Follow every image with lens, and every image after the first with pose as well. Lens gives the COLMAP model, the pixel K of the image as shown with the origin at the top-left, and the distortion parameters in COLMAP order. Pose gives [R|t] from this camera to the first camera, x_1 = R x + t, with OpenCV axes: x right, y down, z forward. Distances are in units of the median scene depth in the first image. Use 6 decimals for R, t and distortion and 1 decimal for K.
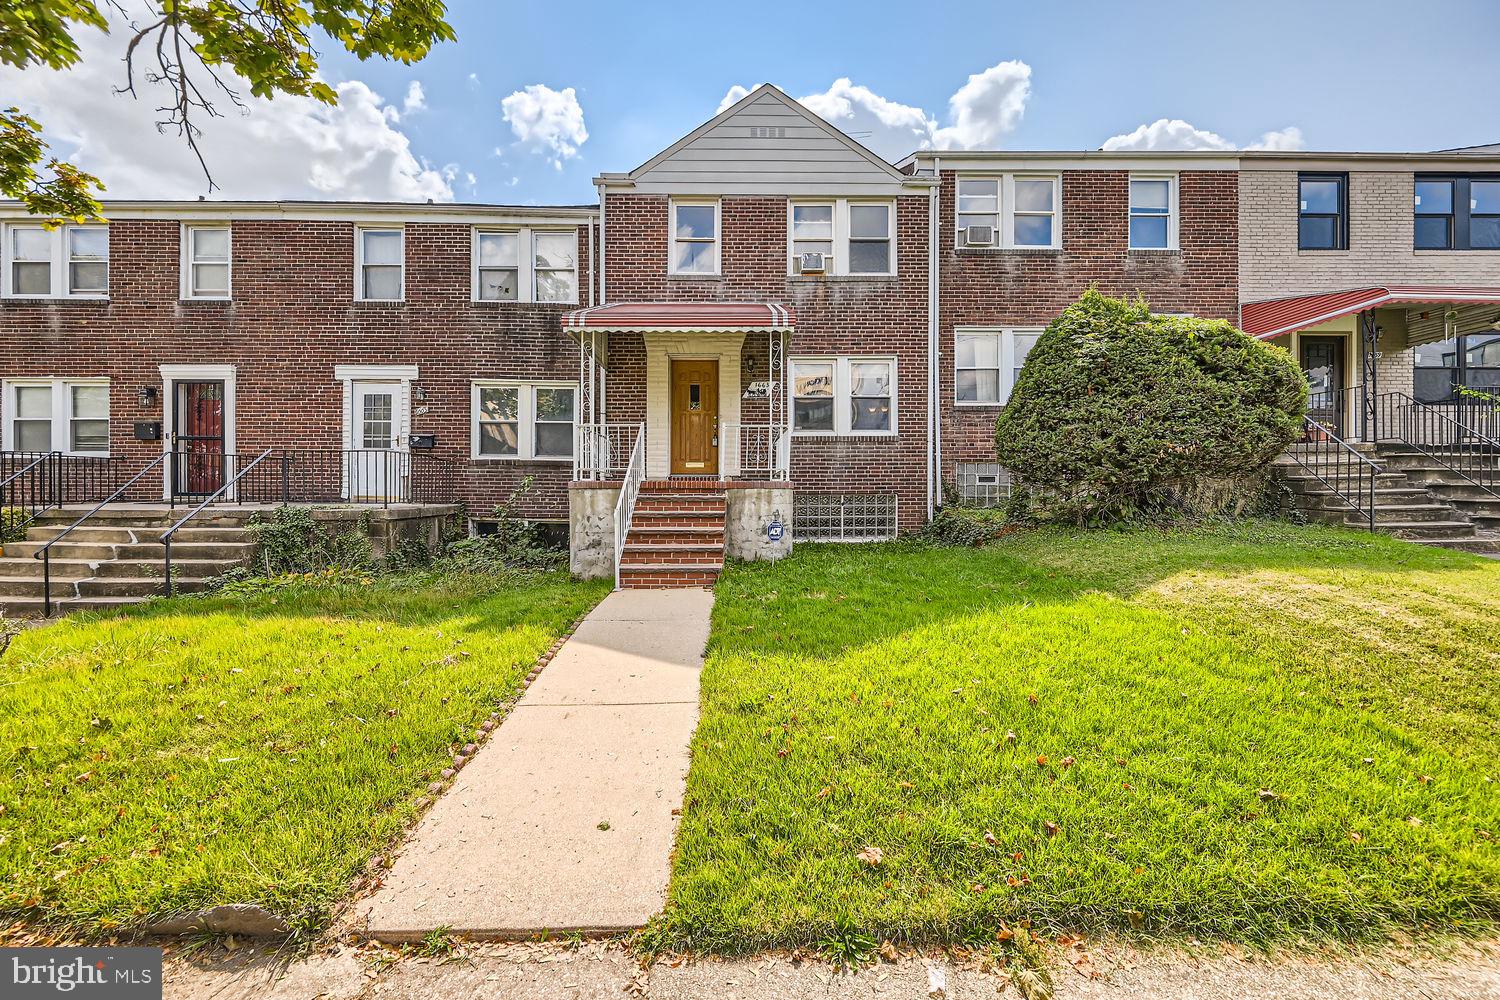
lens RADIAL K [[595.4, 0, 750.0], [0, 595.4, 500.0], [0, 0, 1]] dist [0.000796, 0.000236]
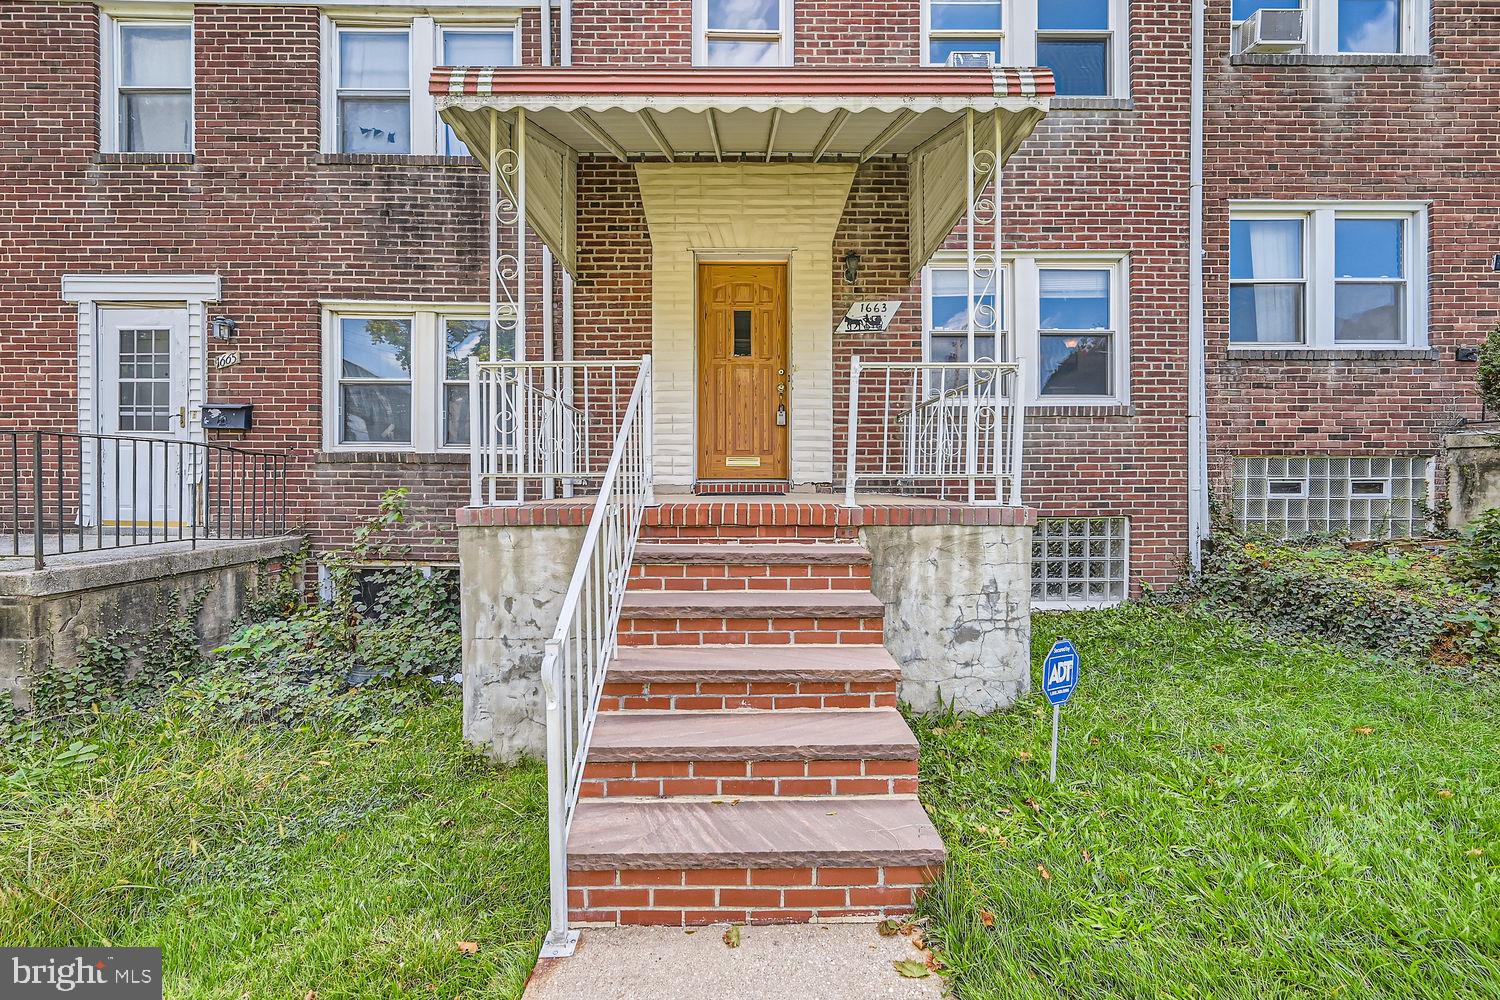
lens RADIAL K [[595.5, 0, 750.0], [0, 595.5, 500.0], [0, 0, 1]] dist [-0.002048, -0.000291]
pose [[0.999995, -0.001549, 0.002706, -0.087903], [0.001516, 0.999927, 0.012008, -0.031179], [-0.002725, -0.012004, 0.999924, 0.469409]]
